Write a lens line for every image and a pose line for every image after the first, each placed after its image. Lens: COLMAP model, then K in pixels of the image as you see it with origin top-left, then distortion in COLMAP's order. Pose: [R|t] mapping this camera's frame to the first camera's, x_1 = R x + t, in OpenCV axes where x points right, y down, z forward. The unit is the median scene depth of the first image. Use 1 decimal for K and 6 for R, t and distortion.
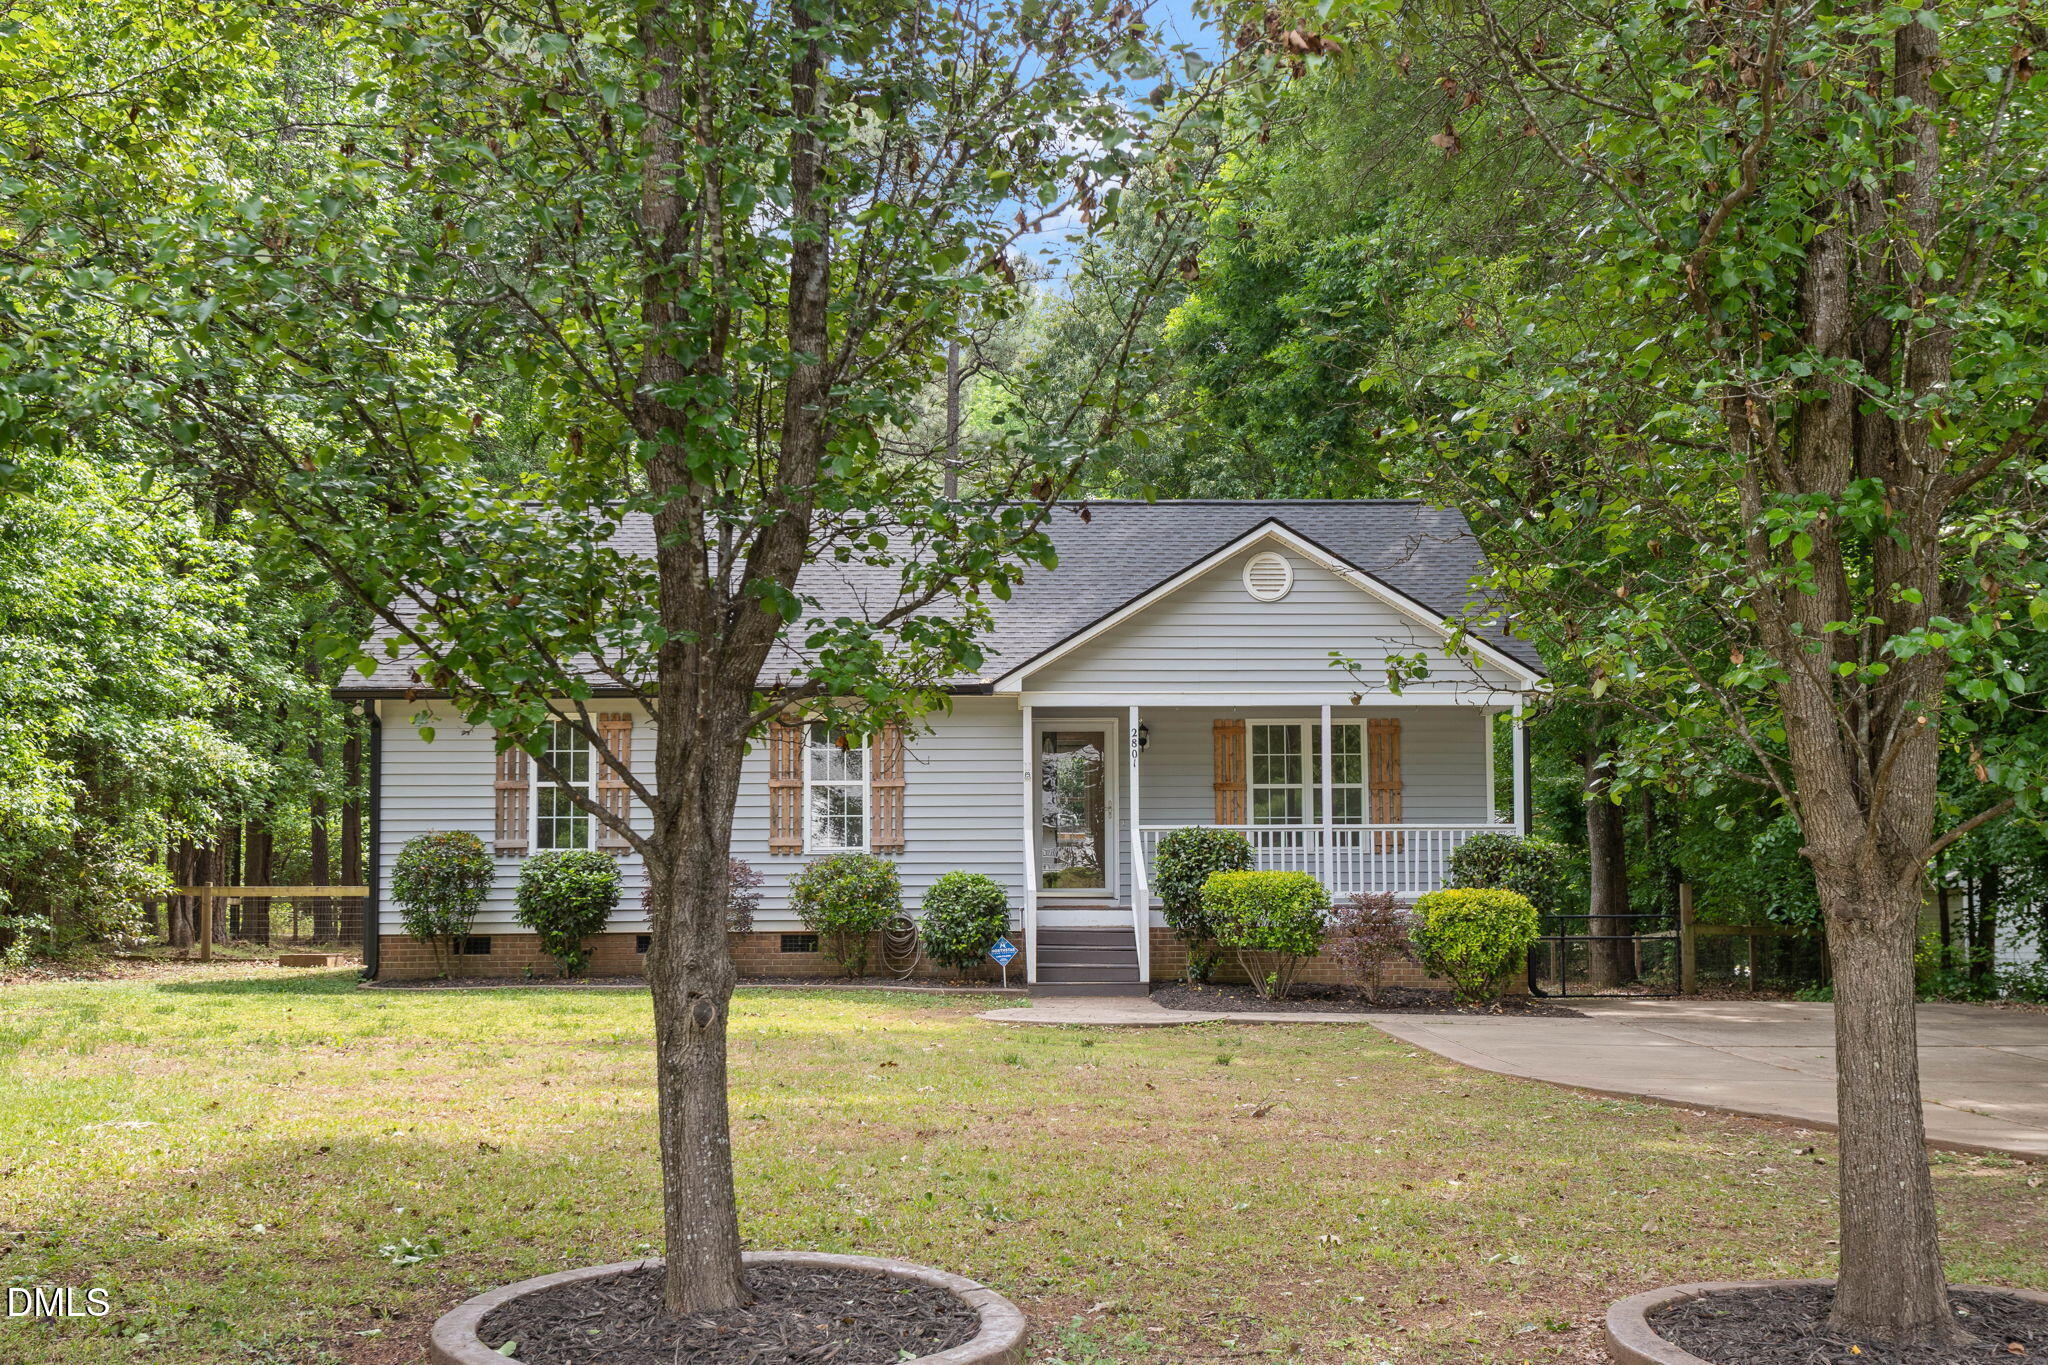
lens RADIAL K [[2628.5, 0, 966.7], [0, 2628.5, 645.6], [0, 0, 1]] dist [-0.034788, 0.000000]
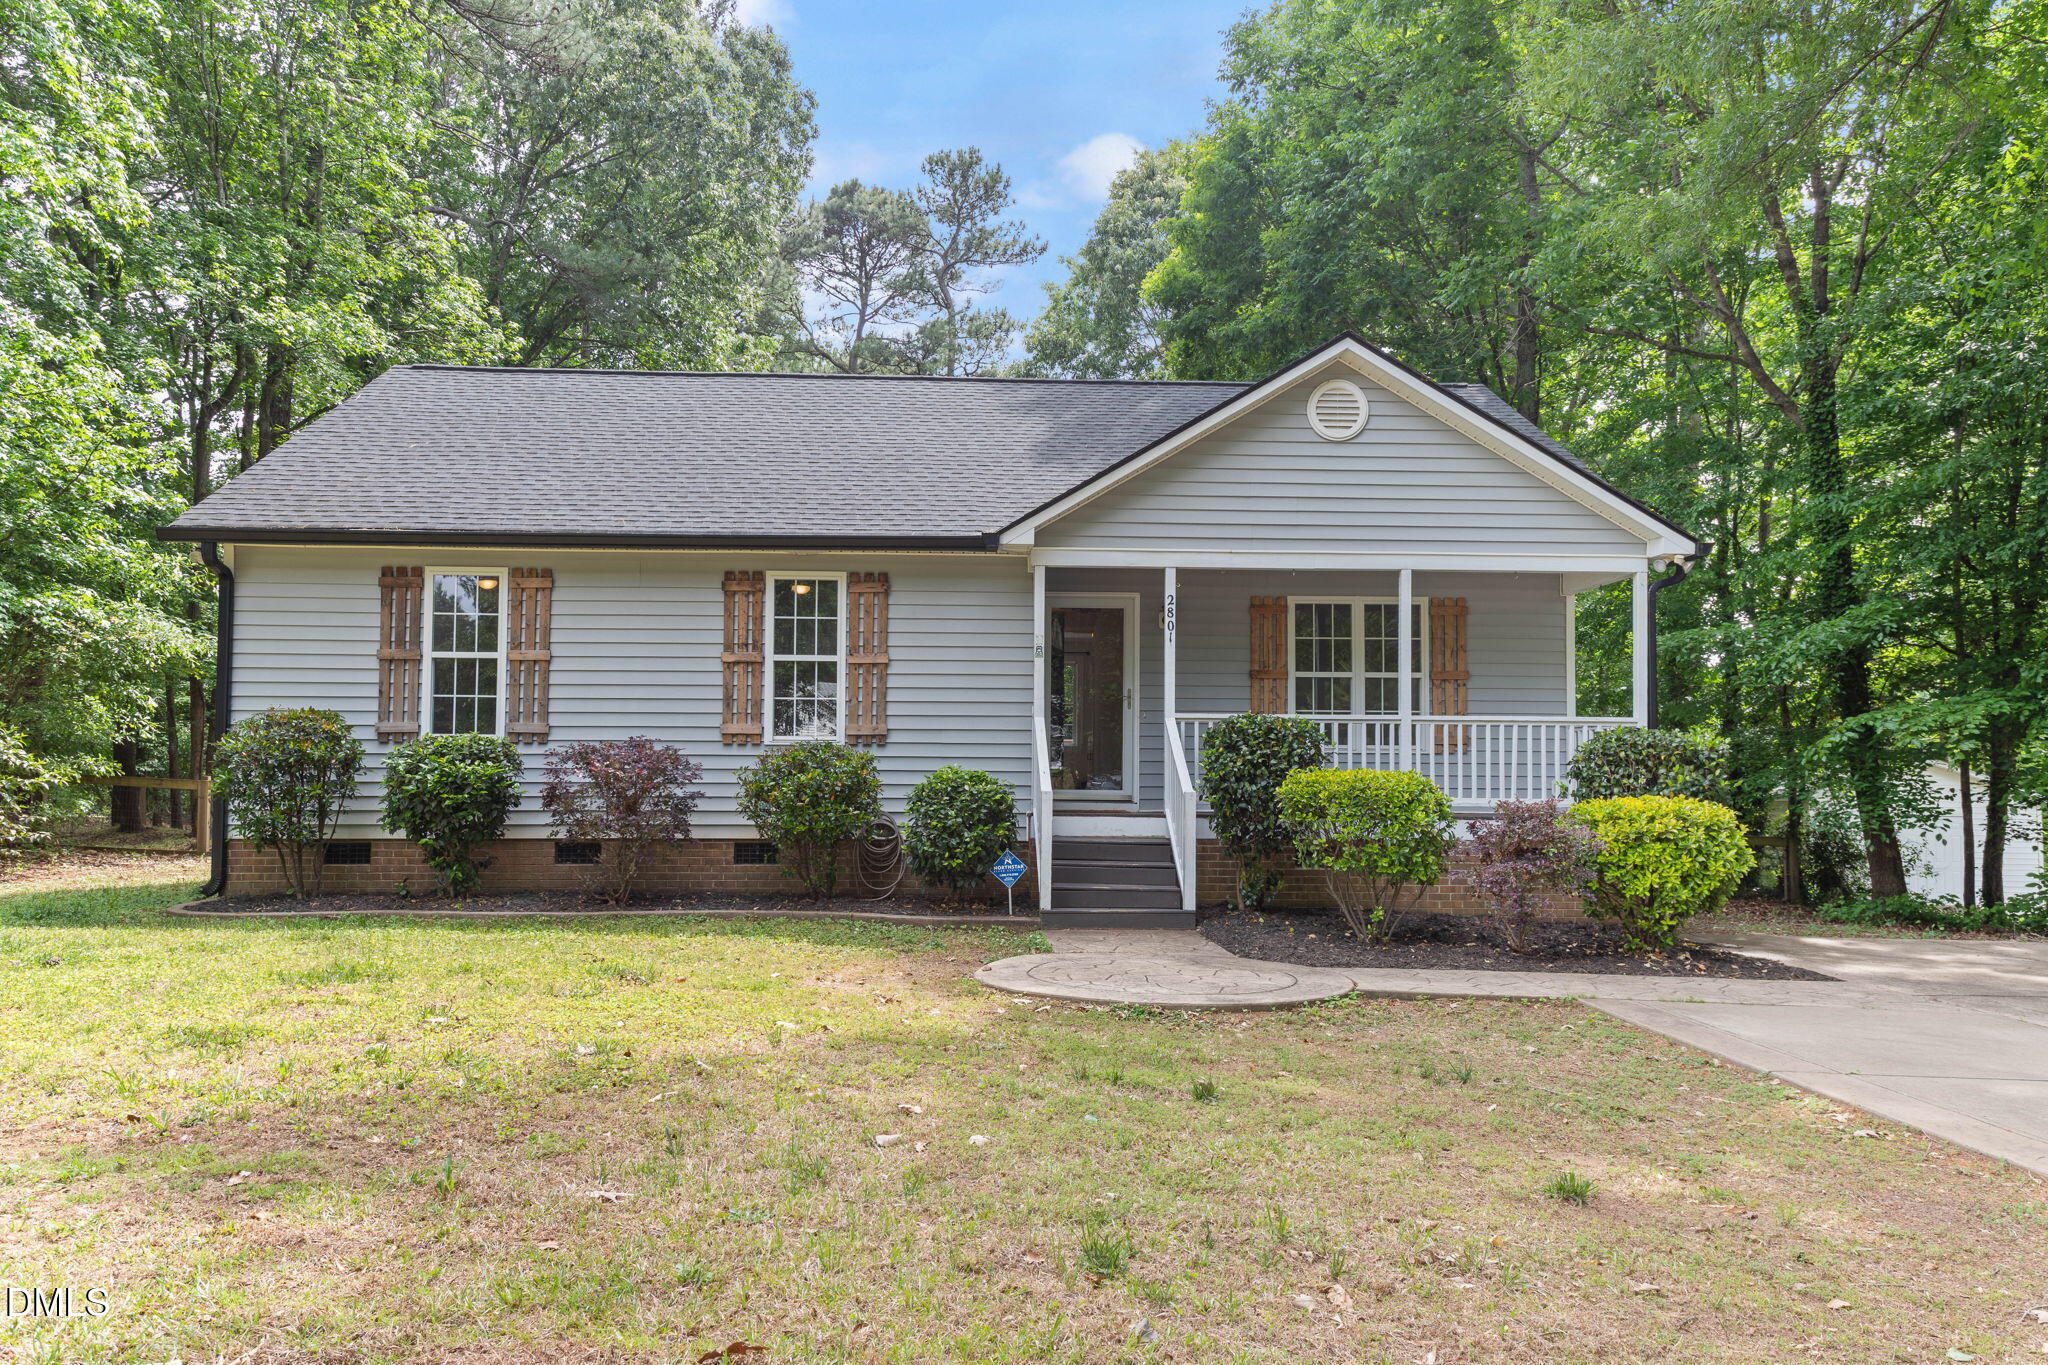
lens RADIAL K [[2821.1, 0, 1012.1], [0, 2821.1, 693.3], [0, 0, 1]] dist [0.080872, 0.000000]
pose [[0.999767, 0.012067, 0.017898, -0.000862], [-0.013089, 0.998224, 0.058115, 0.014190], [-0.017165, -0.058336, 0.998149, 0.151859]]
